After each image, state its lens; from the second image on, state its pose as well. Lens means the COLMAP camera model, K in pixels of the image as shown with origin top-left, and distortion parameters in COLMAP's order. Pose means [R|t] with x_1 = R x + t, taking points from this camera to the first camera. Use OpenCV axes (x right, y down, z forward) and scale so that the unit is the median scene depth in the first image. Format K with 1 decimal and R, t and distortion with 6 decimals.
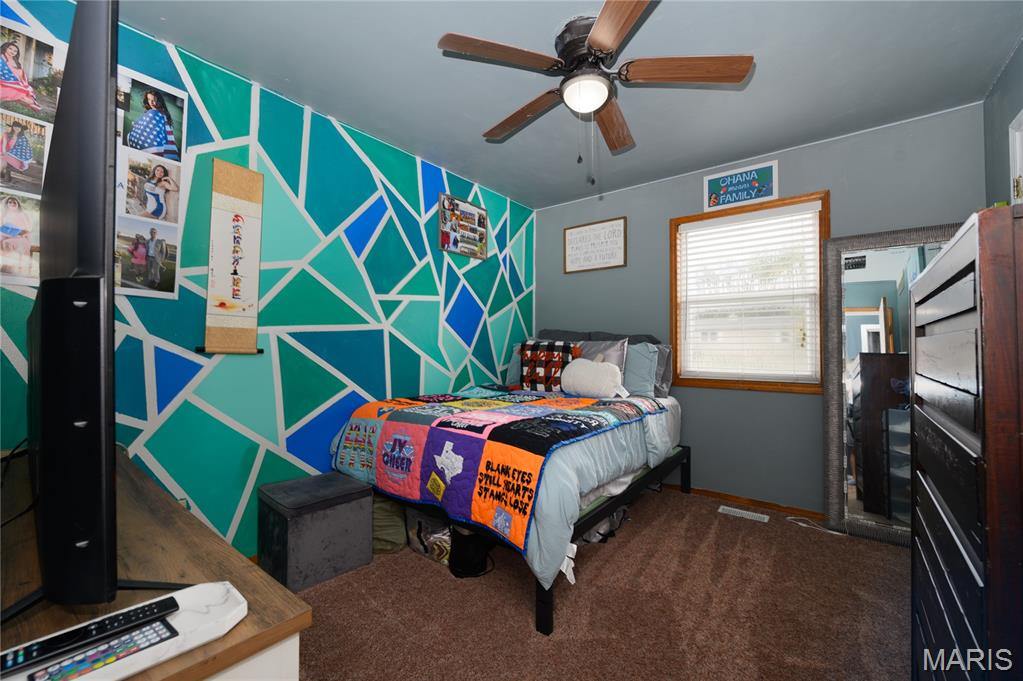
lens RADIAL K [[414.2, 0, 511.5], [0, 414.2, 340.5], [0, 0, 1]] dist [-0.002405, -0.000189]
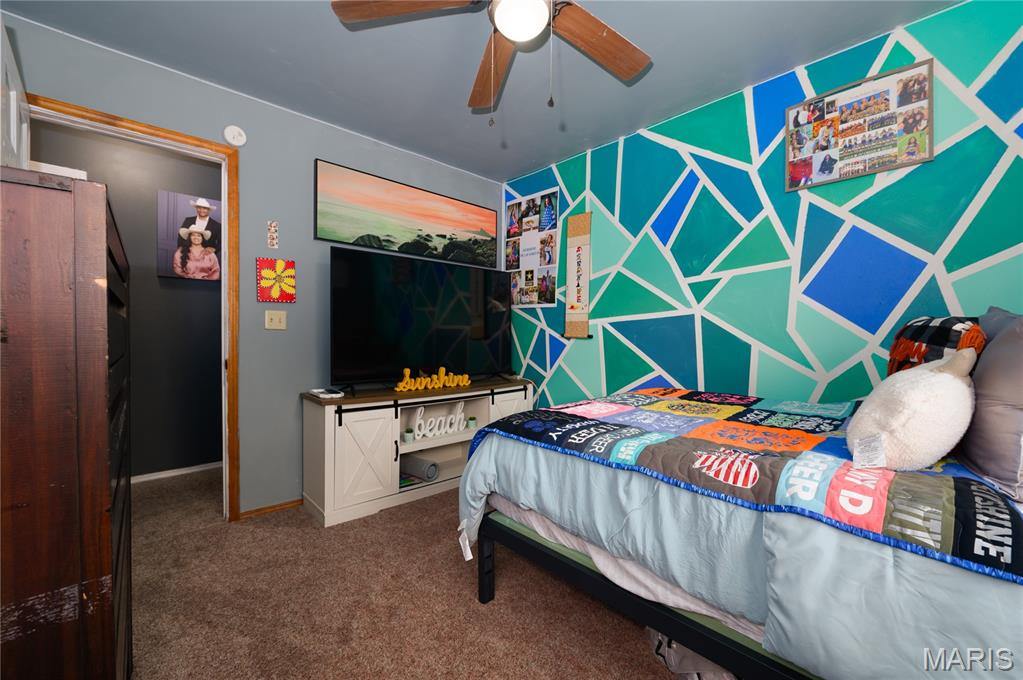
lens RADIAL K [[414.2, 0, 511.5], [0, 414.2, 340.0], [0, 0, 1]] dist [-0.002405, -0.000189]
pose [[-0.155411, 0.008599, -0.987812, 0.689707], [0.012009, 0.999905, 0.006815, 0.019894], [0.987777, -0.010803, -0.155499, 0.769961]]
